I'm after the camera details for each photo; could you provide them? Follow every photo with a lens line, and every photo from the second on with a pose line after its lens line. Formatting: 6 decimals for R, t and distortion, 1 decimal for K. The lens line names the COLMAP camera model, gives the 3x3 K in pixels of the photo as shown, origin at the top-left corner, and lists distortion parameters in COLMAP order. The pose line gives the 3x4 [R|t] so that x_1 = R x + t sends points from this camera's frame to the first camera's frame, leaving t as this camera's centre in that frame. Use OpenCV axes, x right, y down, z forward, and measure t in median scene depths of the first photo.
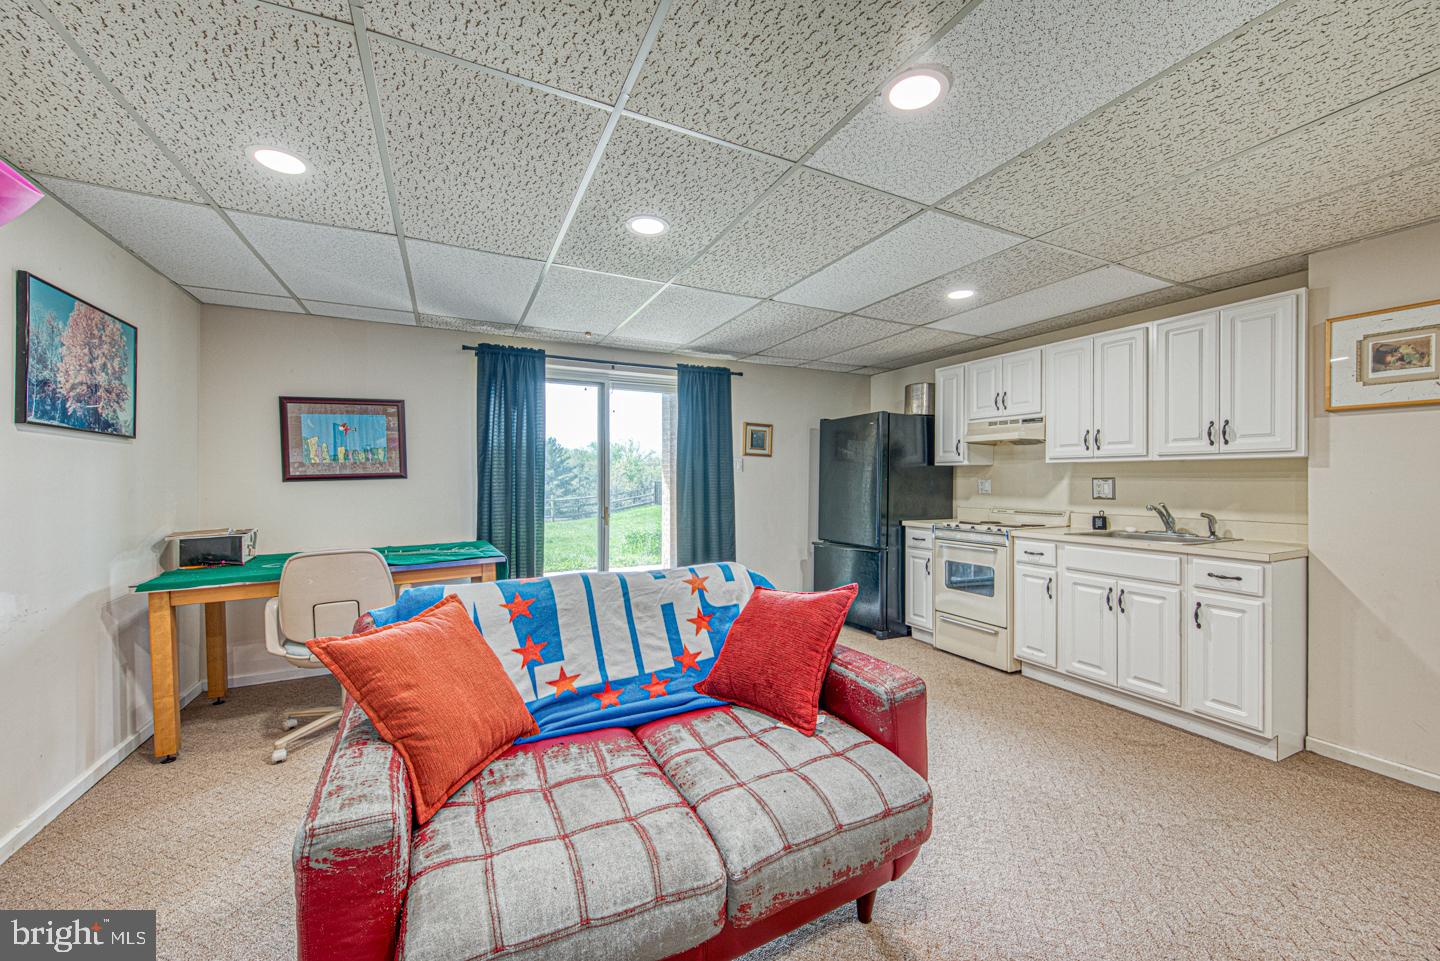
lens RADIAL K [[556.6, 0, 728.3], [0, 556.6, 478.4], [0, 0, 1]] dist [-0.000951, 0.000367]
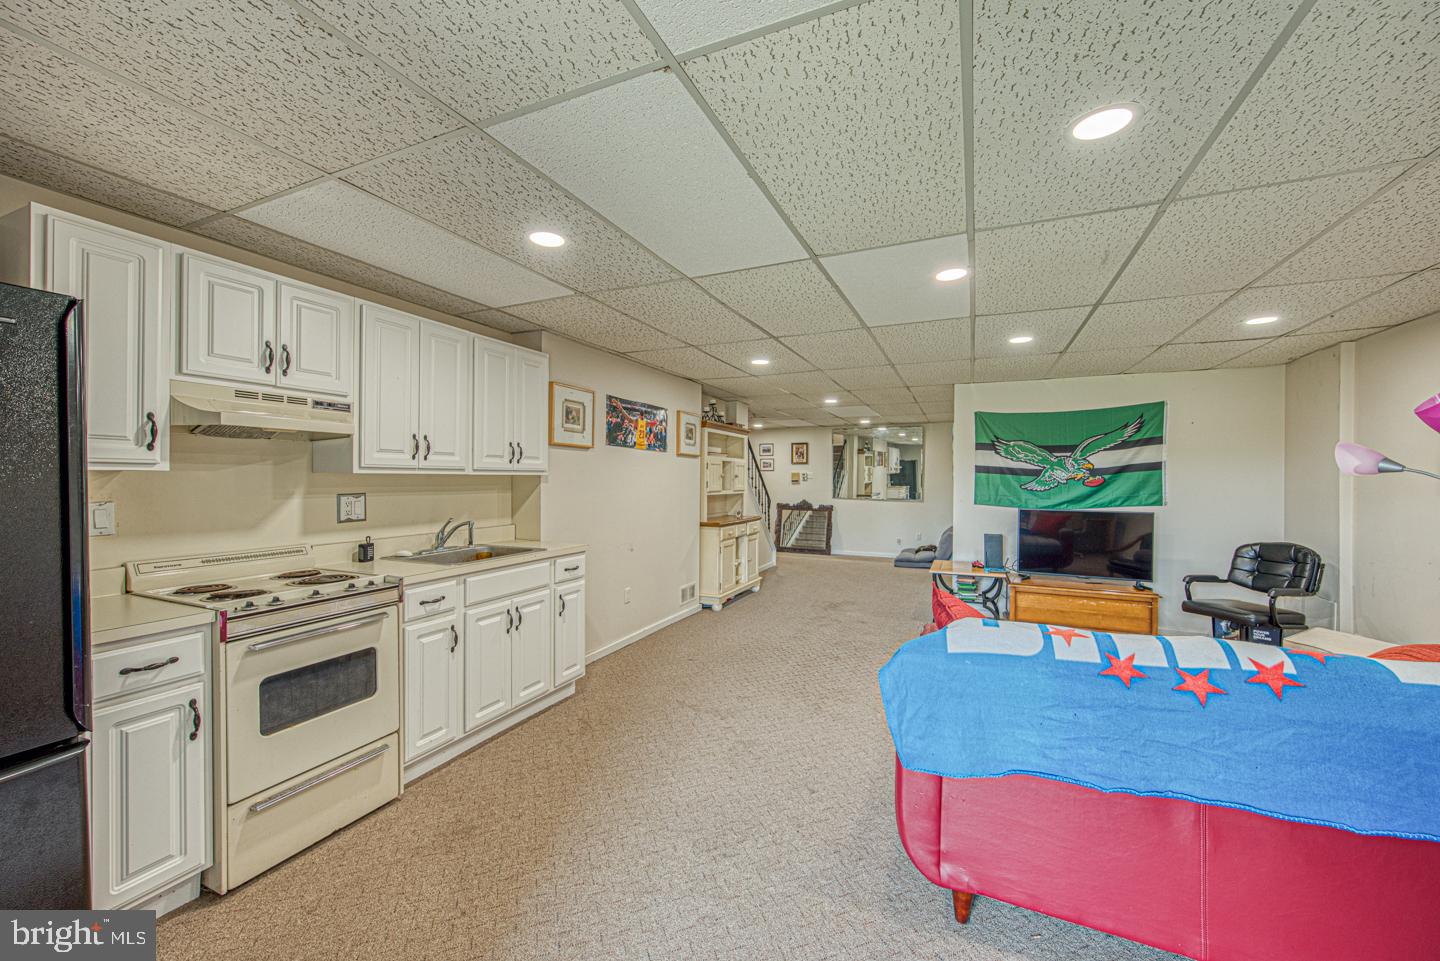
lens RADIAL K [[556.6, 0, 720.7], [0, 556.6, 481.9], [0, 0, 1]] dist [-0.000951, 0.000367]
pose [[-0.626496, -0.005094, 0.779408, -0.249615], [-0.000778, 0.999982, 0.005911, -0.024351], [-0.779424, 0.003097, -0.626489, 1.173978]]
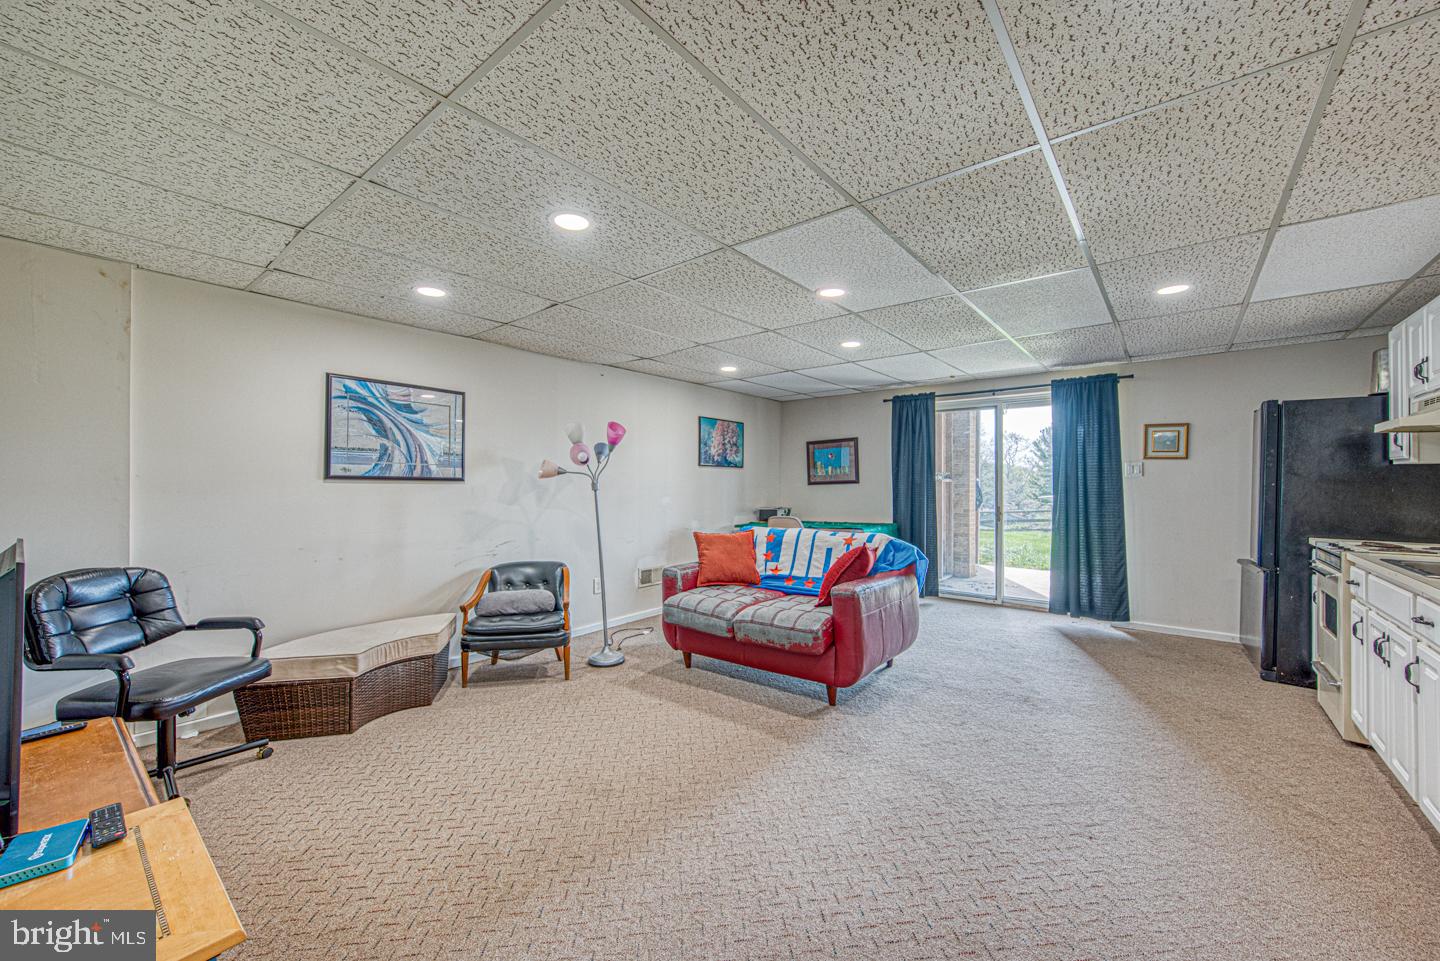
lens RADIAL K [[556.6, 0, 720.2], [0, 556.6, 481.8], [0, 0, 1]] dist [-0.000951, 0.000367]
pose [[0.406863, -0.003339, -0.913483, 0.901400], [0.001443, 0.999994, -0.003012, -0.000374], [0.913488, -0.000093, 0.406865, -0.084099]]
